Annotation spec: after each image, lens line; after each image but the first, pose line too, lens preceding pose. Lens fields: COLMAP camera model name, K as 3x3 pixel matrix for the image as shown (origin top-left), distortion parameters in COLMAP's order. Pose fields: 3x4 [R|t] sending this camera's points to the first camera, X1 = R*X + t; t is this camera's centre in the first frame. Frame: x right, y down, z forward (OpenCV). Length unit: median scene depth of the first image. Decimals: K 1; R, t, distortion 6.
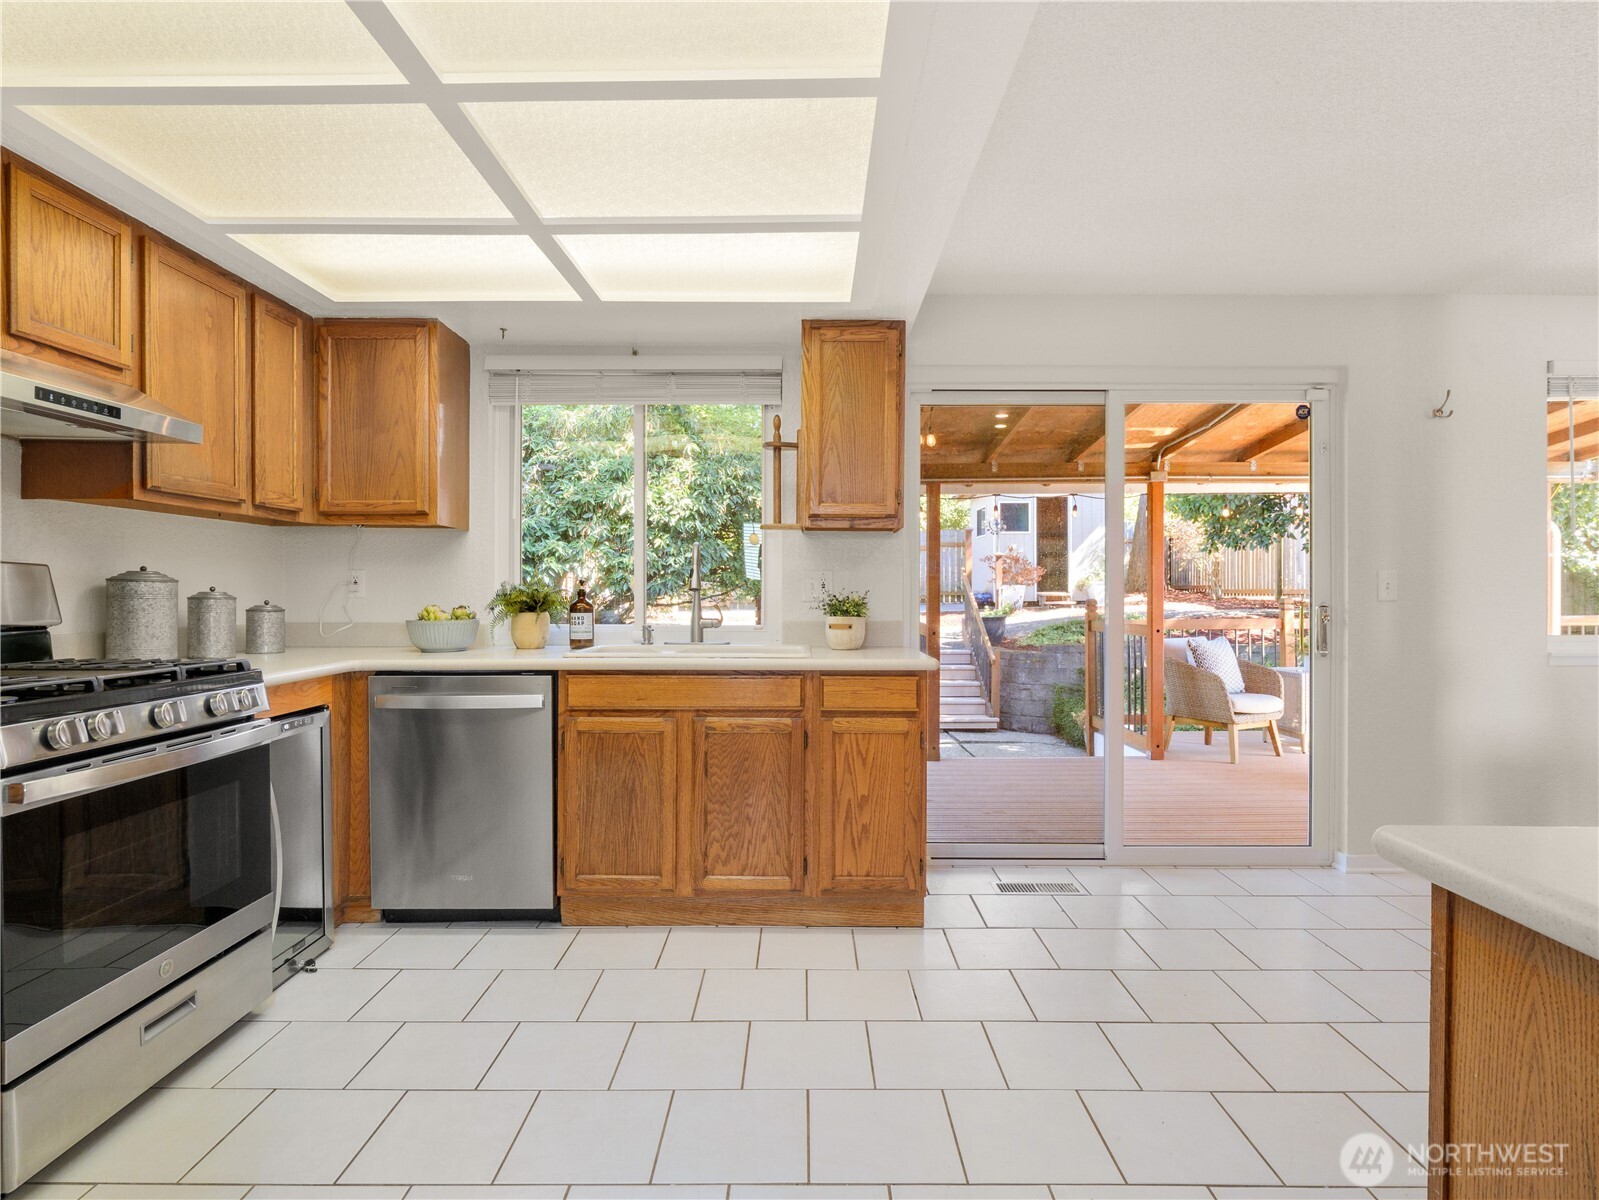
lens RADIAL K [[844.3, 0, 794.5], [0, 844.3, 605.1], [0, 0, 1]] dist [-0.000956, -0.006076]
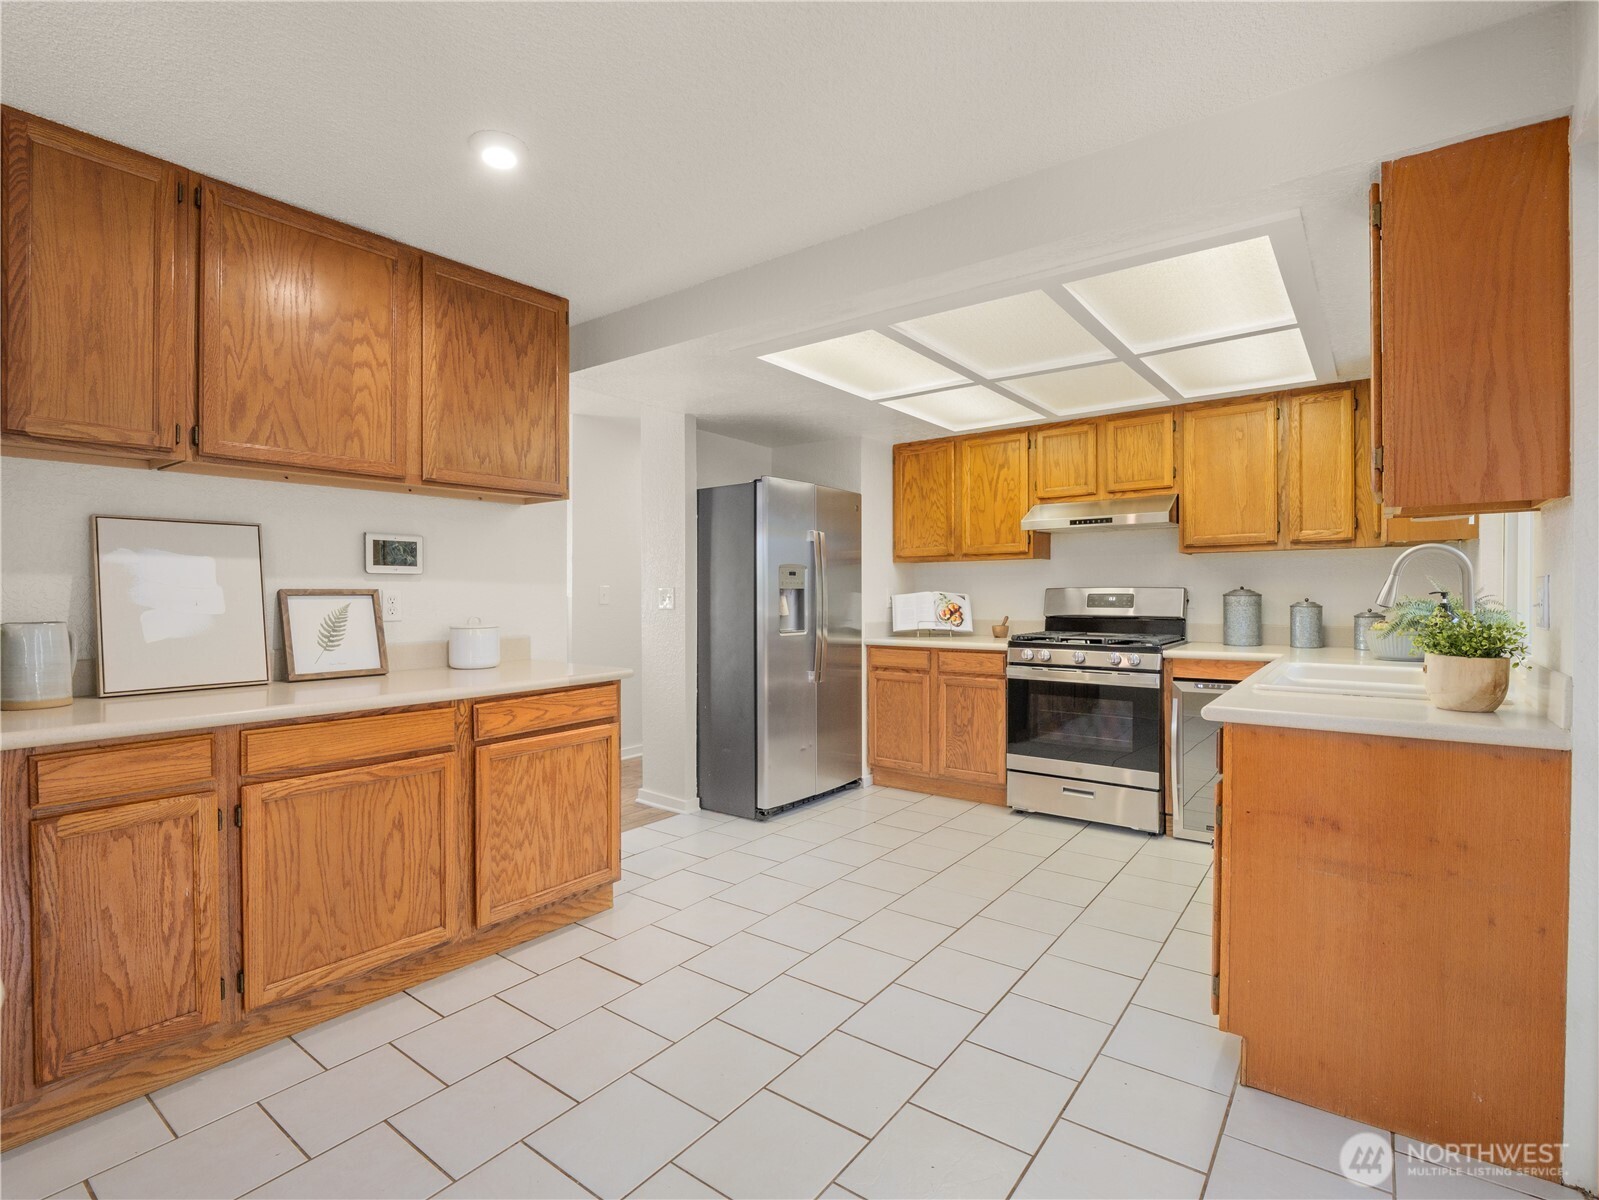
lens RADIAL K [[766.5, 0, 798.8], [0, 766.5, 591.5], [0, 0, 1]] dist [-0.007555, -0.000477]
pose [[-0.602154, 0.001528, -0.798379, 1.067226], [-0.006779, 0.999952, 0.007027, -0.043685], [0.798351, 0.009644, -0.602115, 1.306686]]
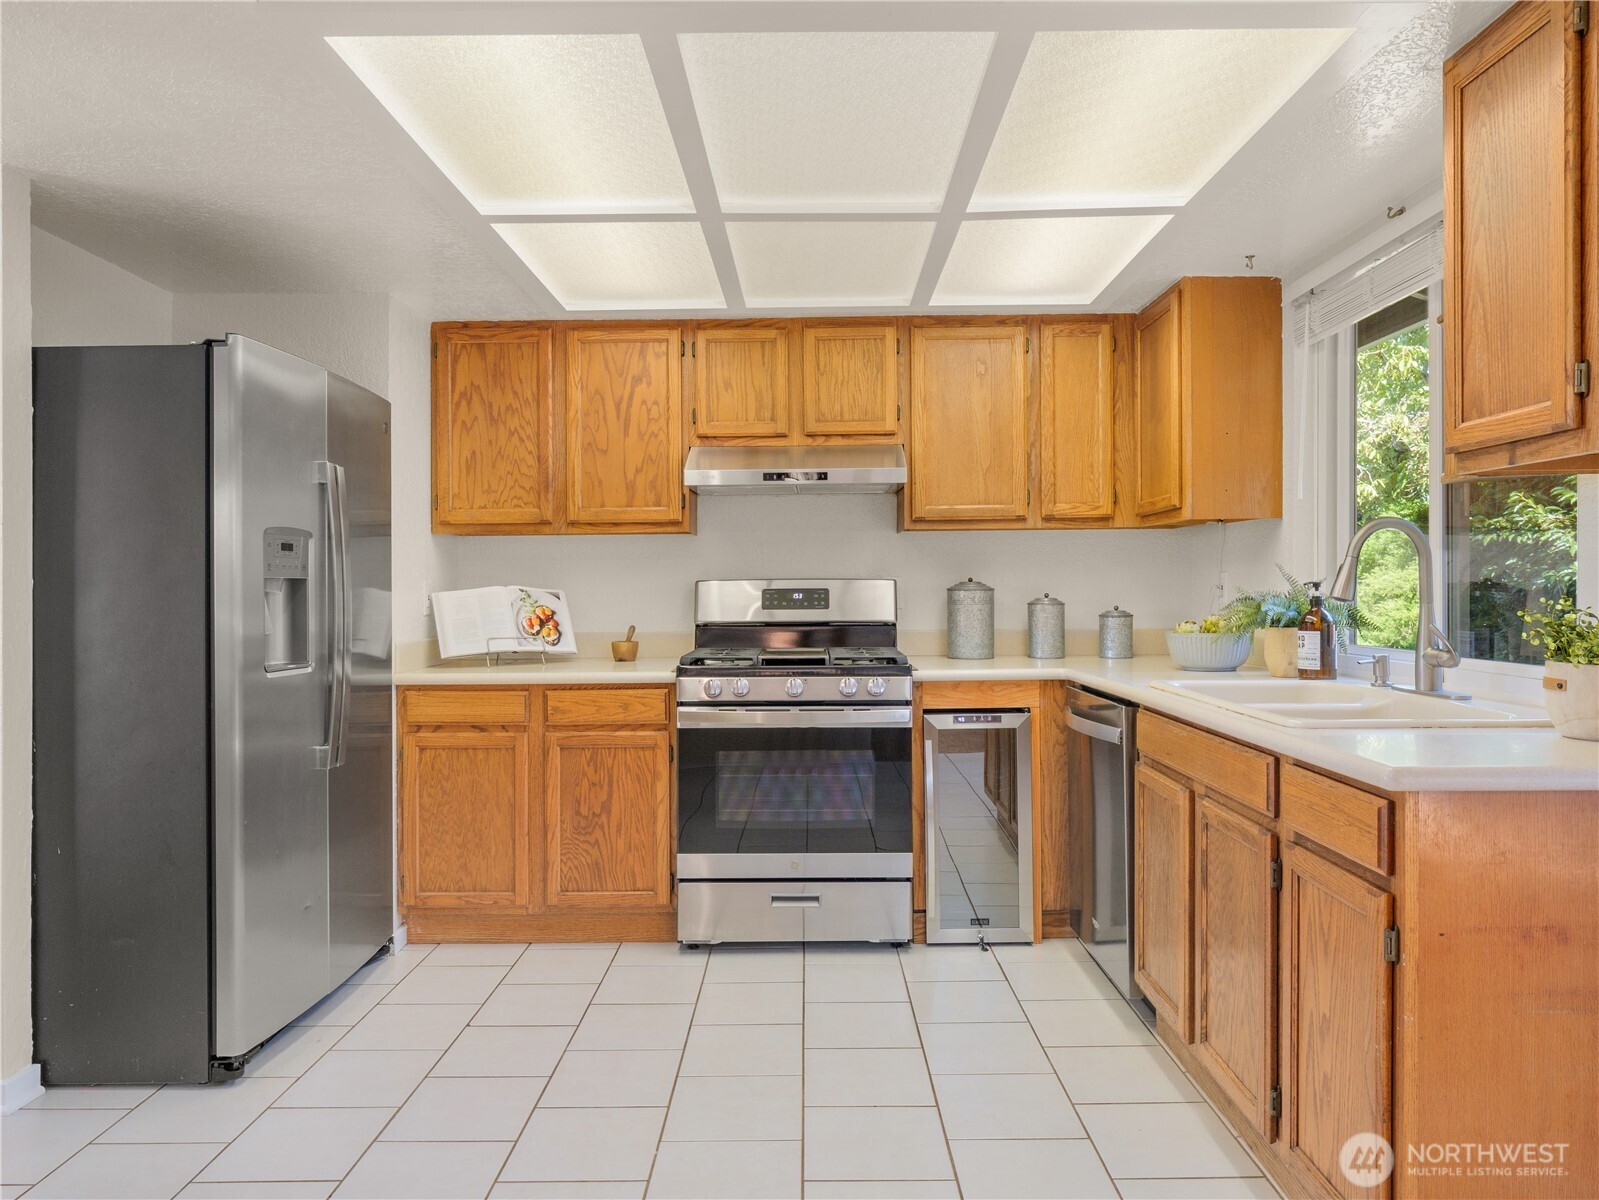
lens RADIAL K [[1049.5, 0, 788.8], [0, 1049.5, 584.6], [0, 0, 1]] dist [0.005126, -0.005820]
pose [[-0.006029, -0.004146, -0.999973, 0.830321], [-0.006814, 0.999968, -0.004104, -0.029851], [0.999959, 0.006789, -0.006057, 0.800109]]
